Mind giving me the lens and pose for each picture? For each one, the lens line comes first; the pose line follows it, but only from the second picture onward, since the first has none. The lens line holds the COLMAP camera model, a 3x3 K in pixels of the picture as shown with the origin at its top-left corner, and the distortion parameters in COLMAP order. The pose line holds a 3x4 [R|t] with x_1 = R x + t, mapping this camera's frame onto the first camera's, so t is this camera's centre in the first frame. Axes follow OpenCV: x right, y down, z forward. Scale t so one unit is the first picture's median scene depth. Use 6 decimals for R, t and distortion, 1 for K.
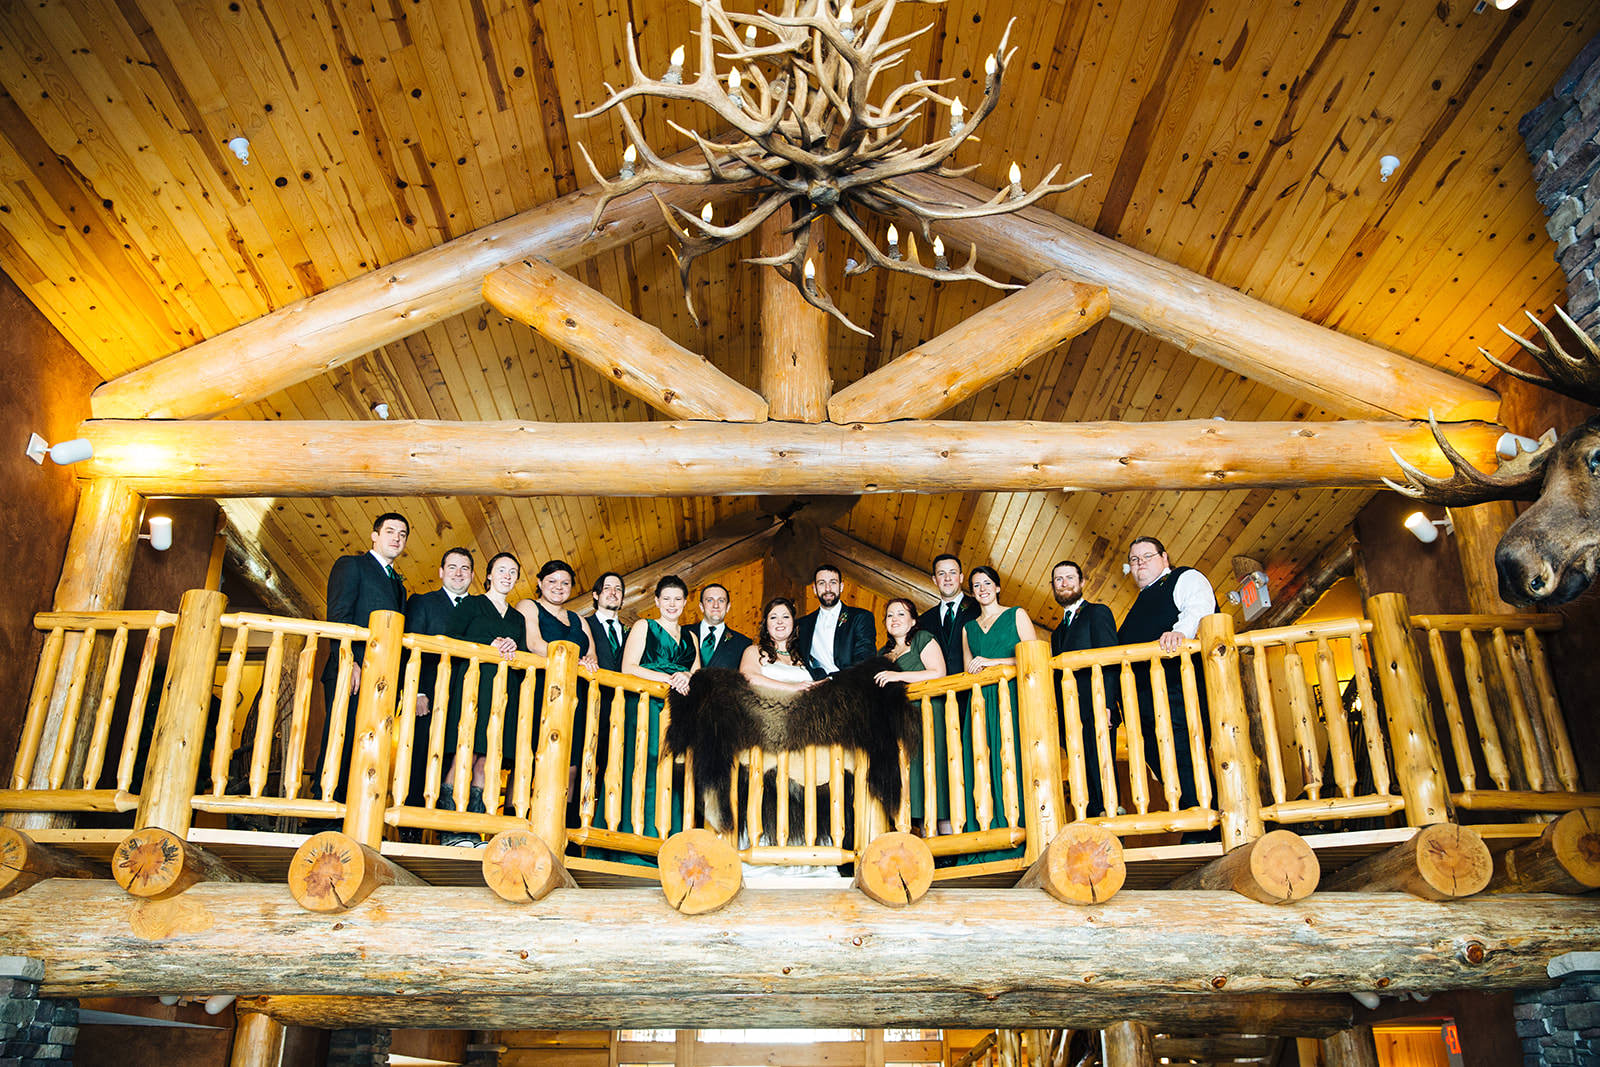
lens RADIAL K [[1316.2, 0, 802.0], [0, 1316.2, 537.2], [0, 0, 1]] dist [-0.058480, 0.089007]
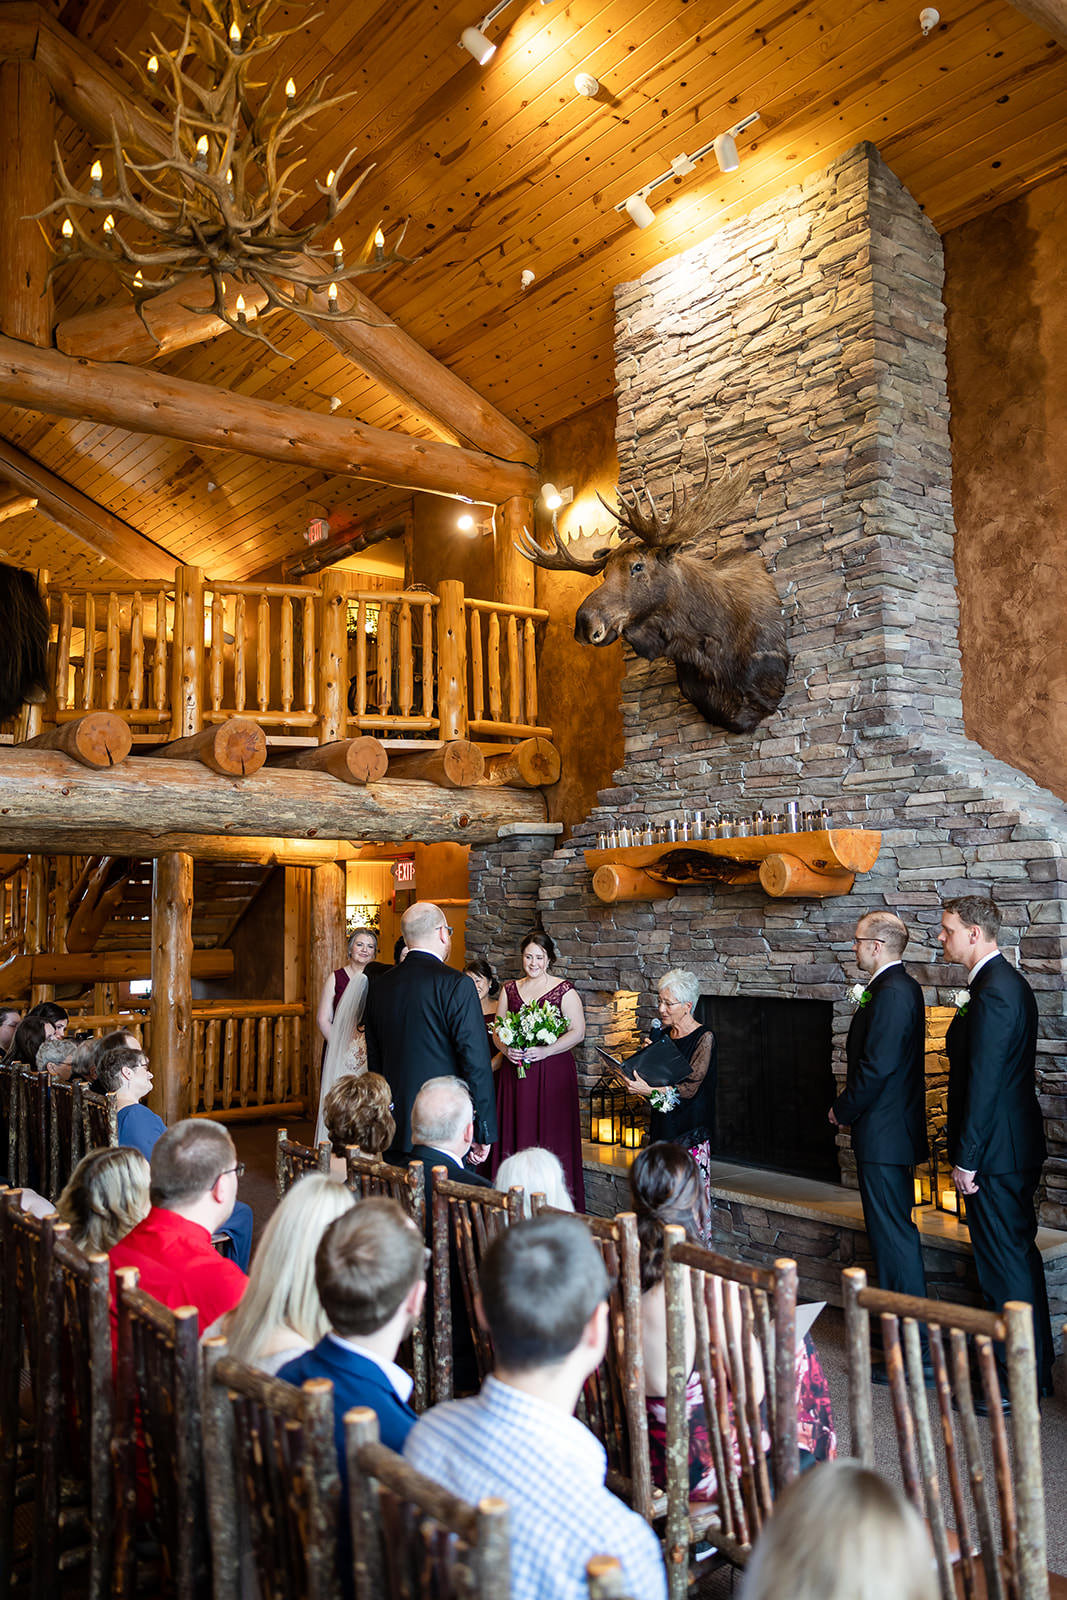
lens RADIAL K [[1270.4, 0, 545.3], [0, 1270.4, 787.5], [0, 0, 1]] dist [0.010626, -0.013232]
pose [[0.803150, 0.056124, 0.593128, -0.307264], [-0.232803, 0.945966, 0.225725, -0.086493], [-0.548410, -0.319373, 0.772818, -0.222328]]
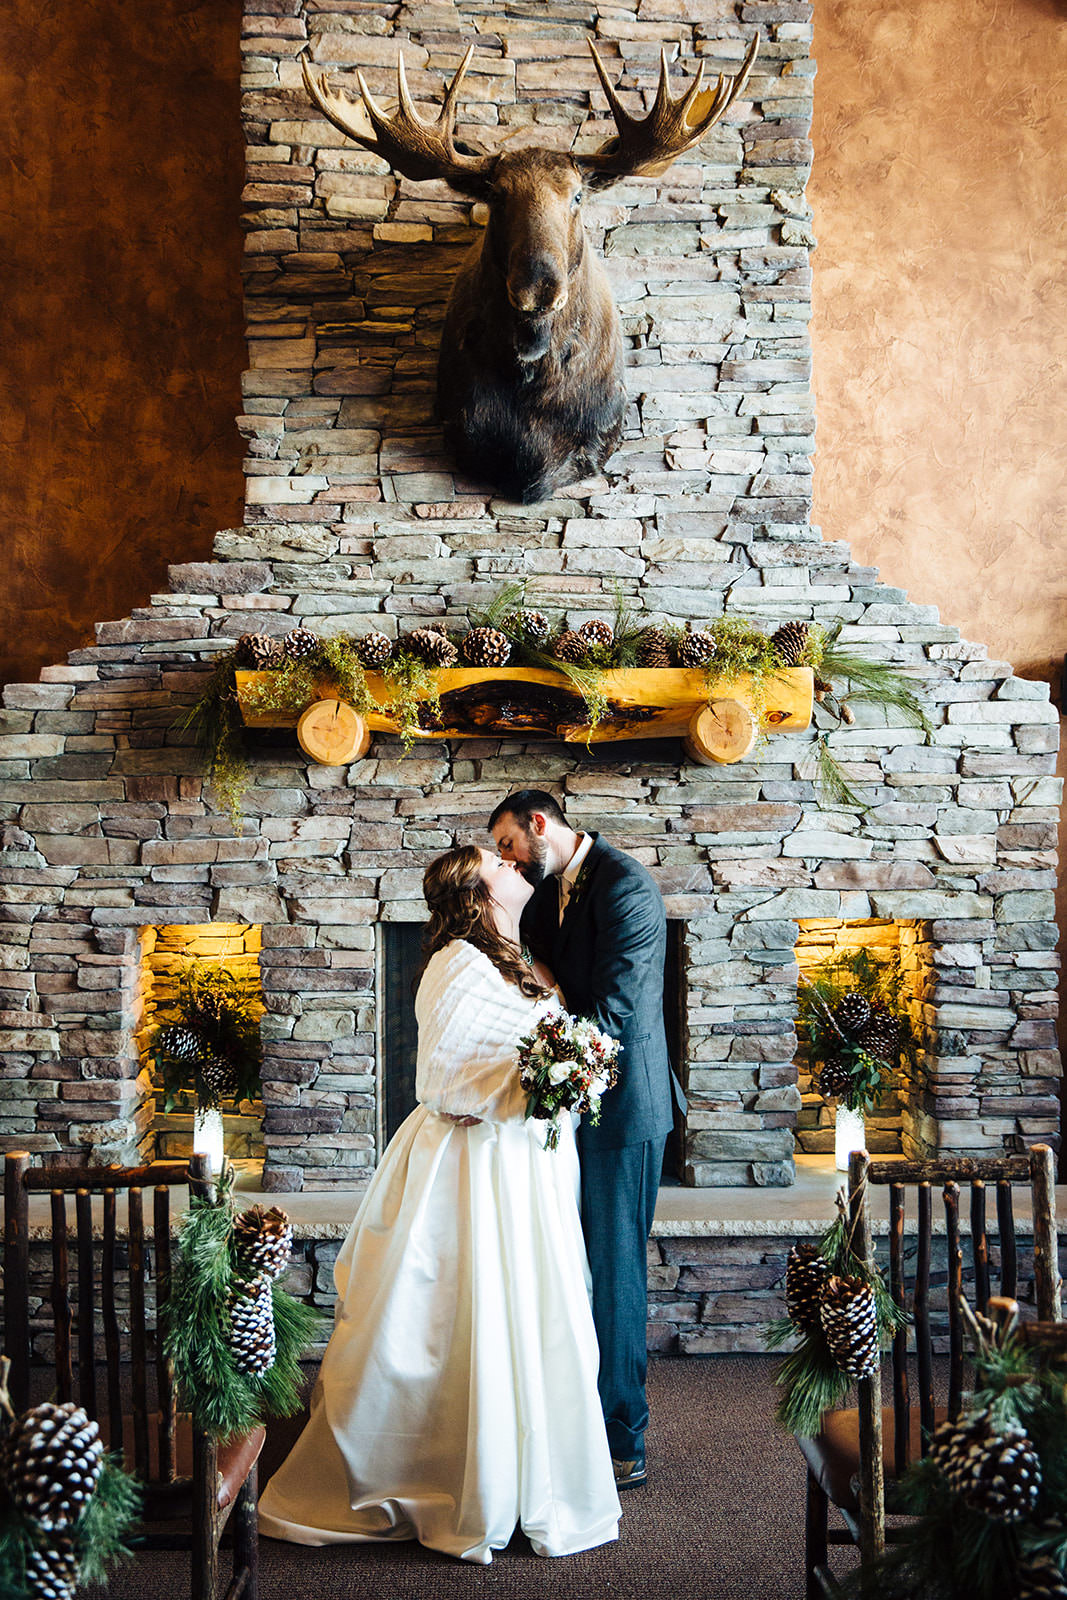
lens RADIAL K [[1792.5, 0, 513.0], [0, 1792.5, 761.9], [0, 0, 1]] dist [0.015767, 0.000000]
pose [[0.012904, 0.030853, 0.999441, -0.495866], [-0.400927, 0.915819, -0.023096, 0.251633], [-0.916019, -0.400404, 0.024187, 0.520591]]
